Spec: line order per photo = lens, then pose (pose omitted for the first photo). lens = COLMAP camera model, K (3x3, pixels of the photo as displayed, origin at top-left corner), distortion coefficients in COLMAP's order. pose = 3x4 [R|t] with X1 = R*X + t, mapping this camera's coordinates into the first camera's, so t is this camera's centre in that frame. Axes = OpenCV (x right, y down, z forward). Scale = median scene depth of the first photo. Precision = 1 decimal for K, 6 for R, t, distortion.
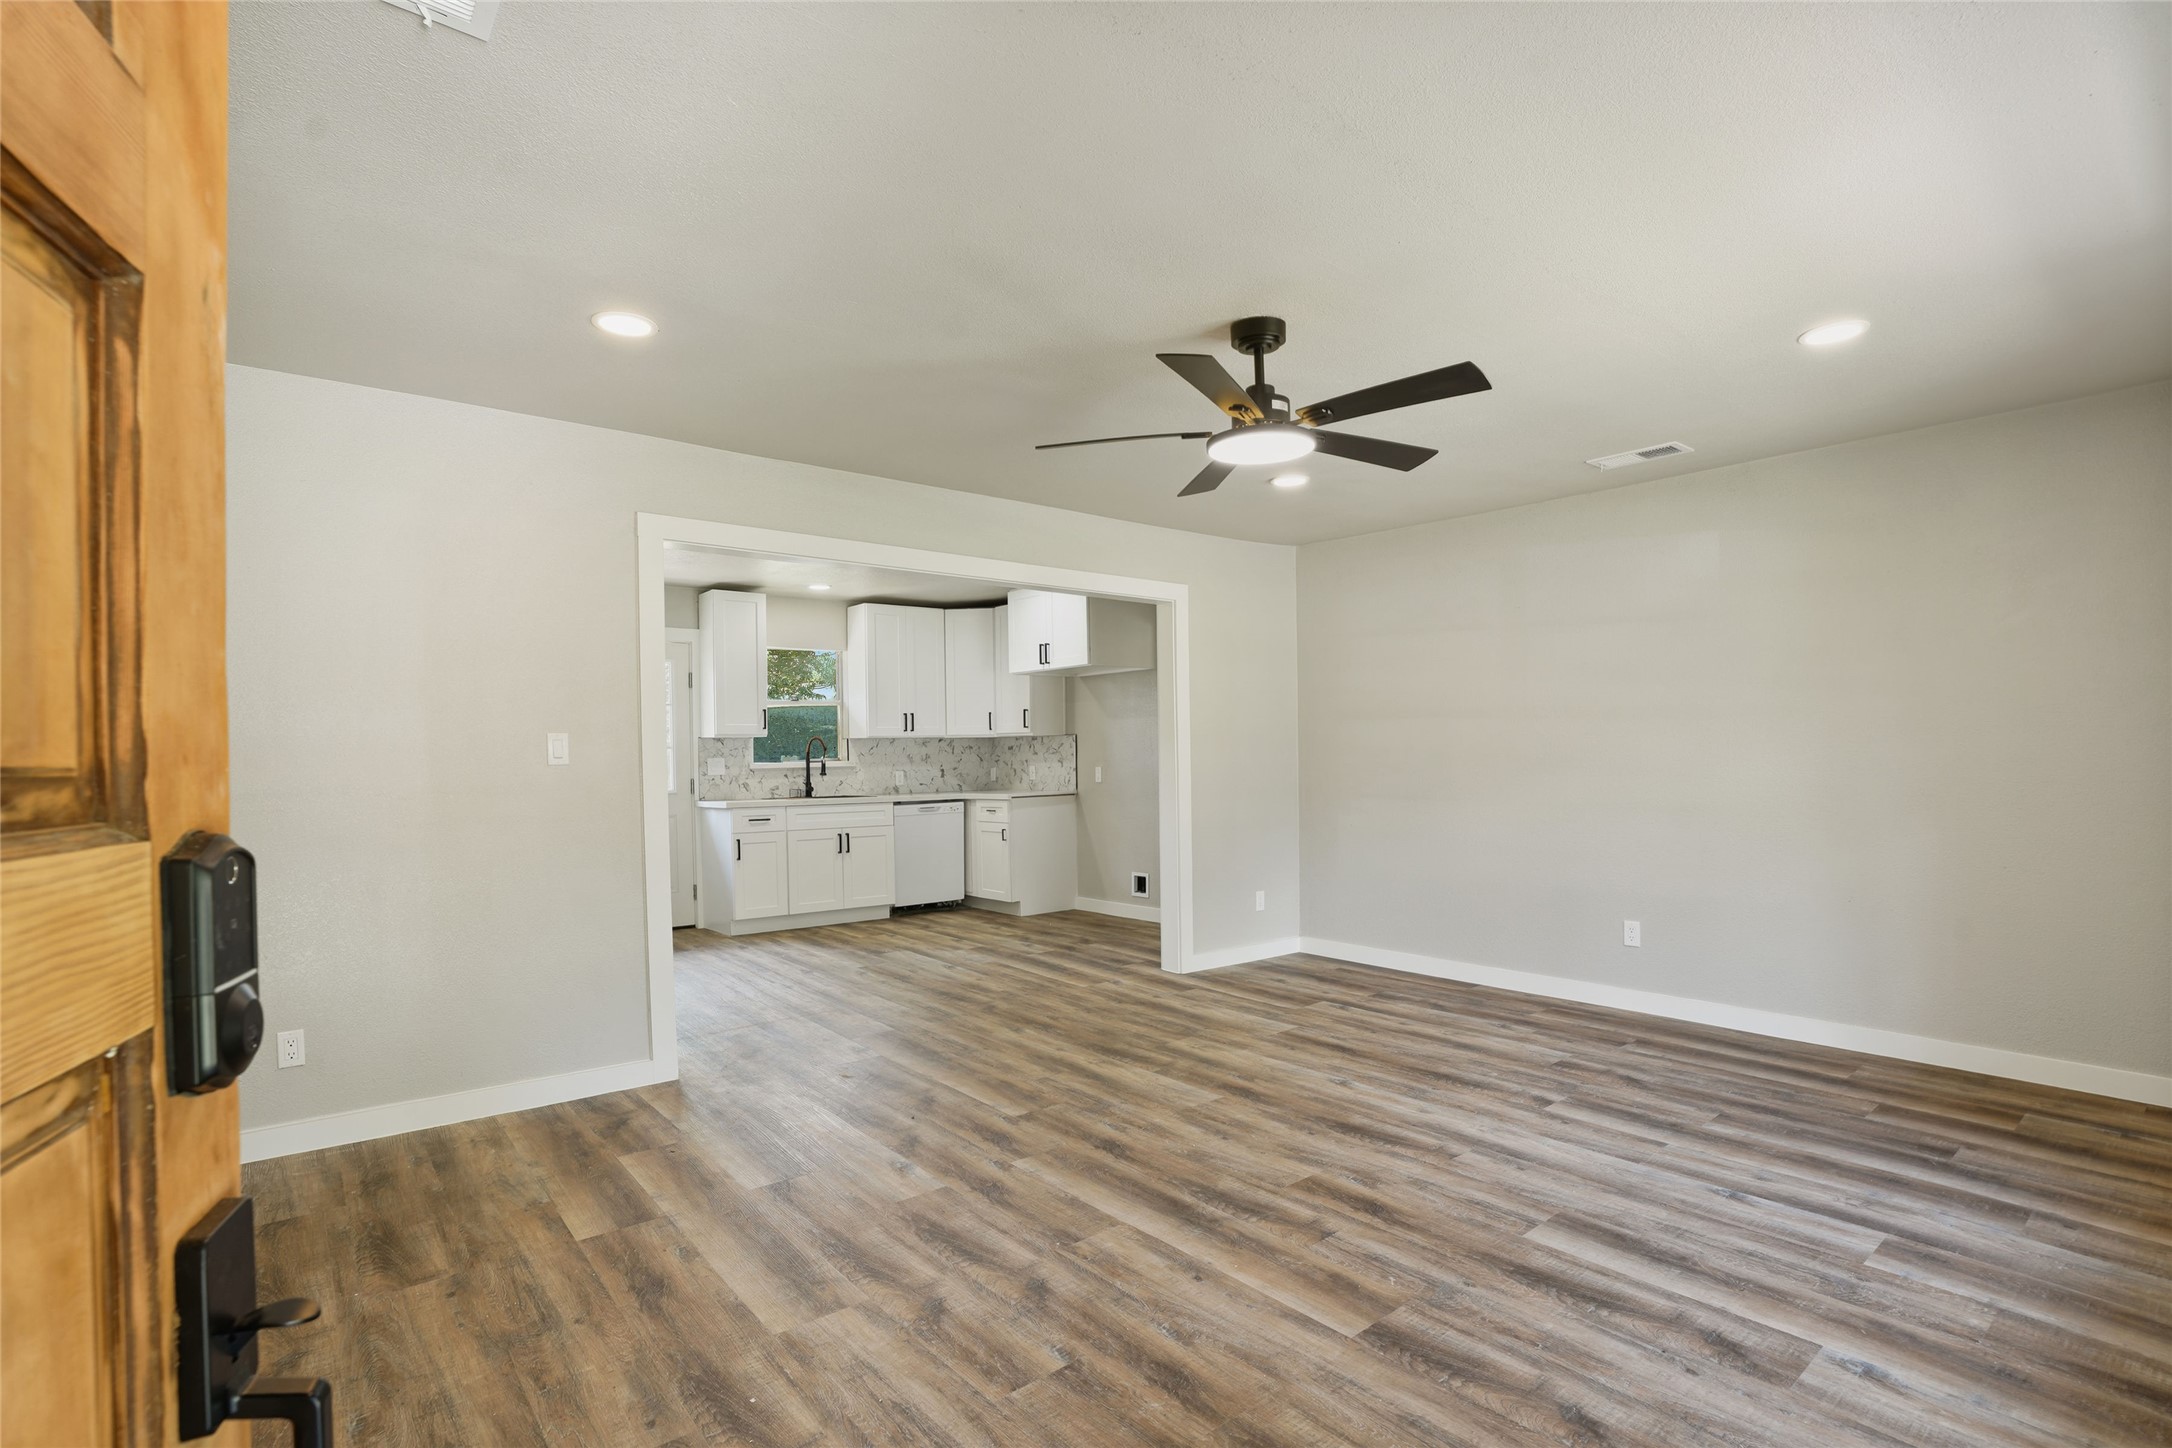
lens RADIAL K [[1015.4, 0, 1076.0], [0, 1015.4, 741.3], [0, 0, 1]] dist [-0.045201, 0.011443]
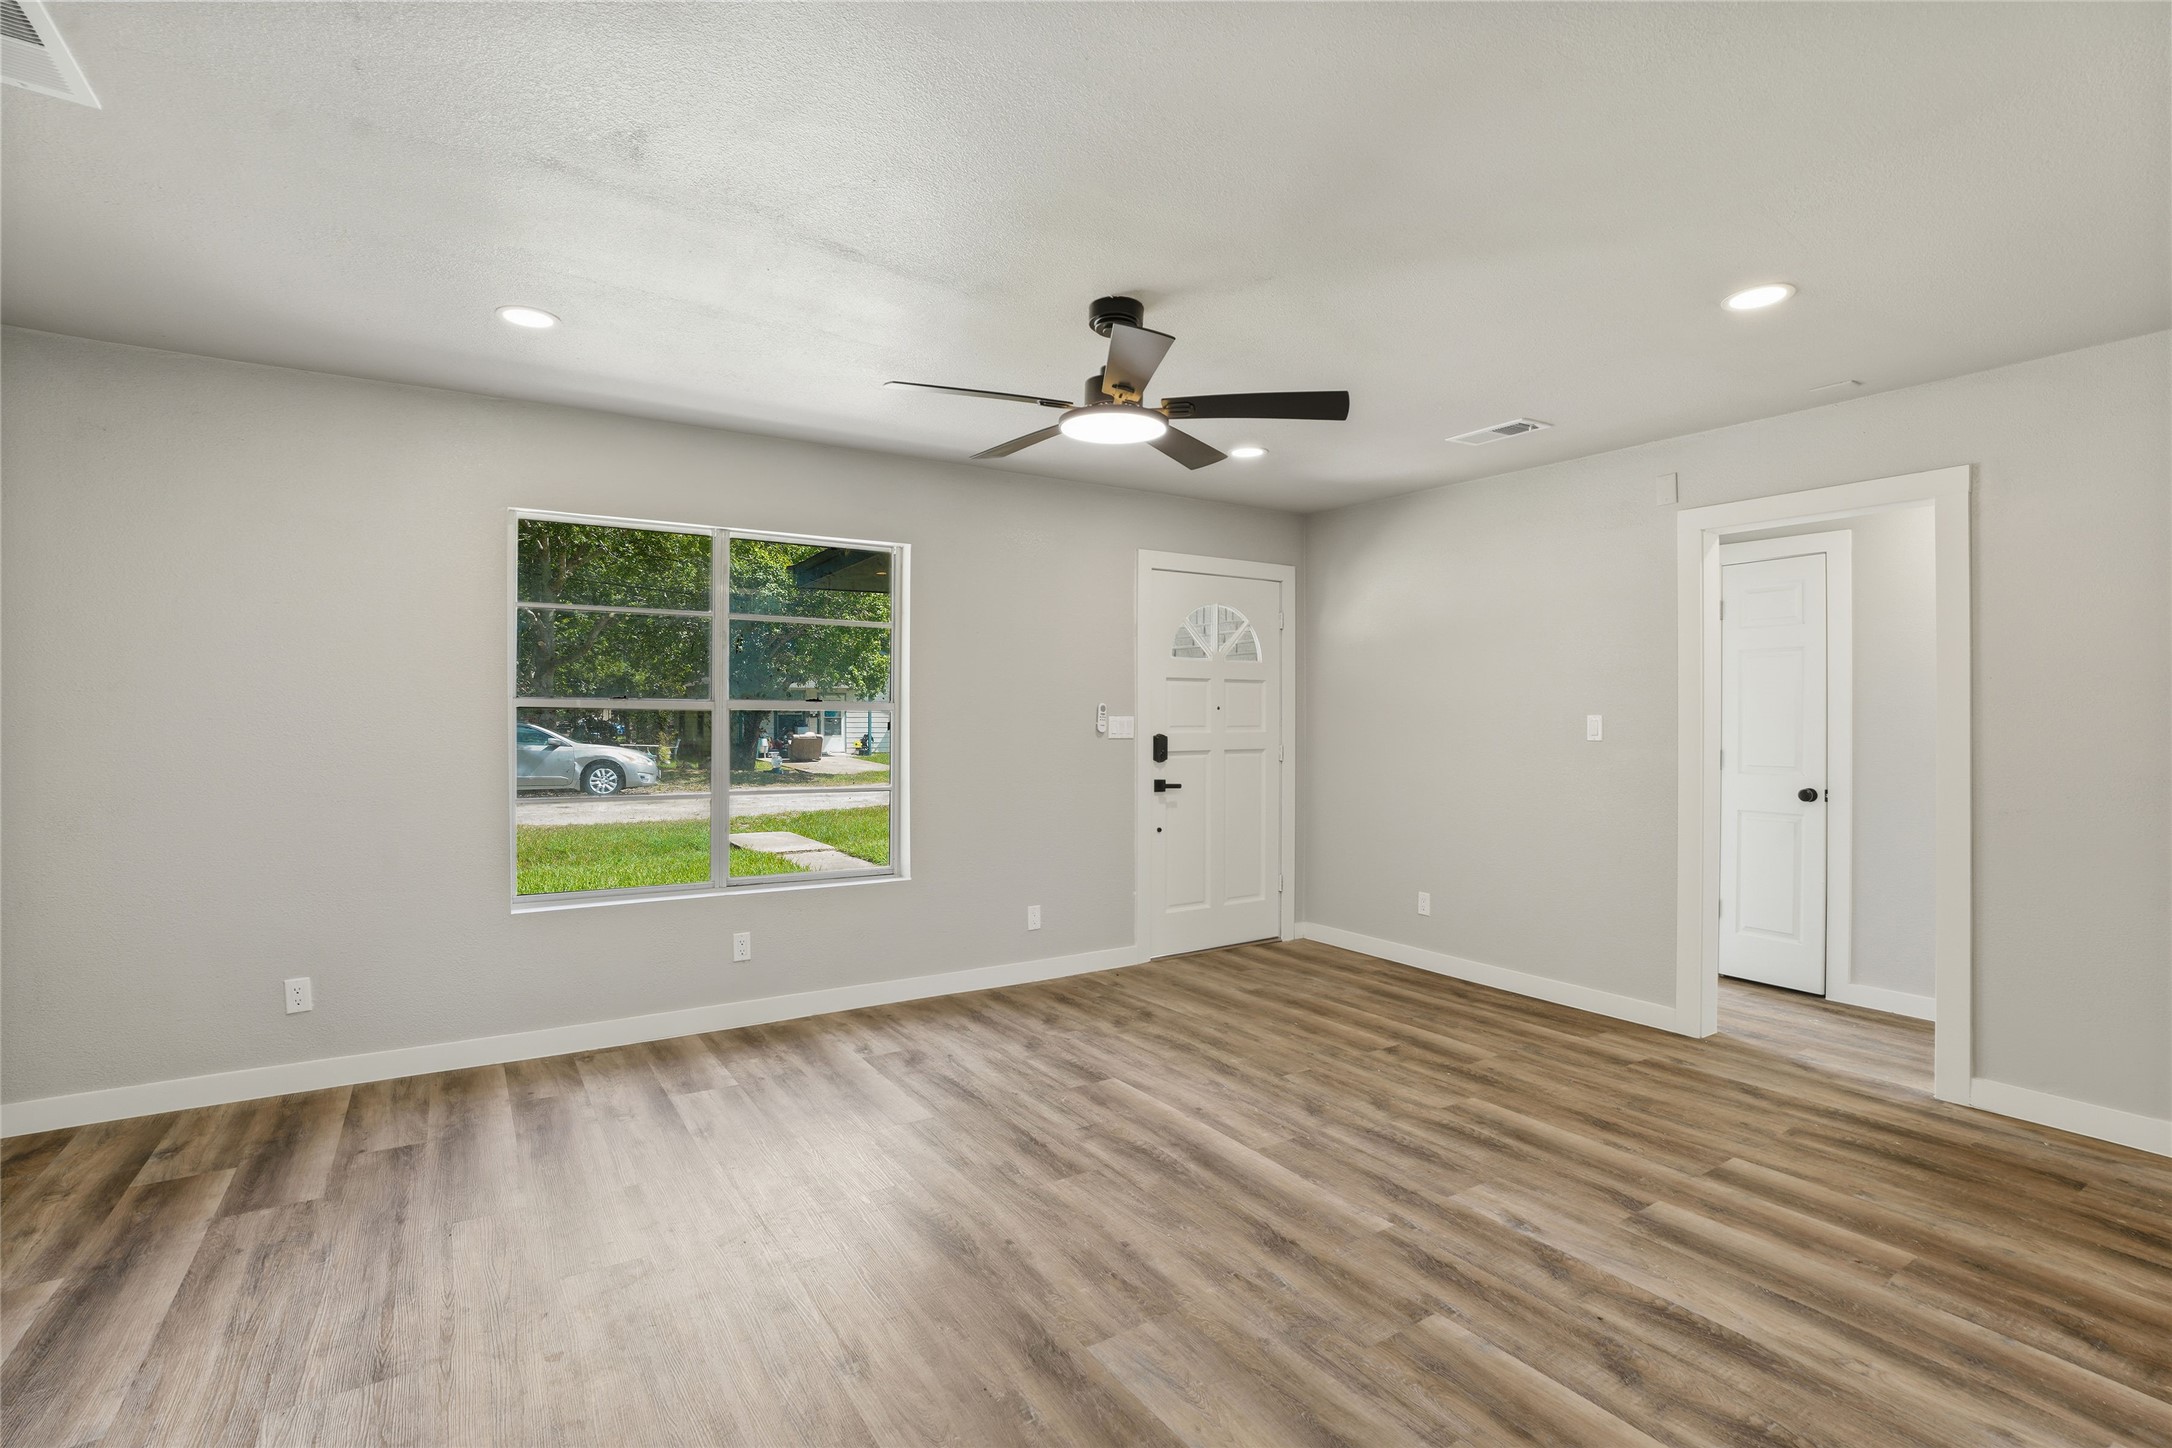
lens RADIAL K [[1015.4, 0, 1085.8], [0, 1015.4, 719.3], [0, 0, 1]] dist [-0.045201, 0.011443]
pose [[-0.995469, 0.006031, 0.094892, 0.127221], [0.005143, 0.999941, -0.009596, 0.005695], [-0.094944, -0.009064, -0.995441, 2.165369]]
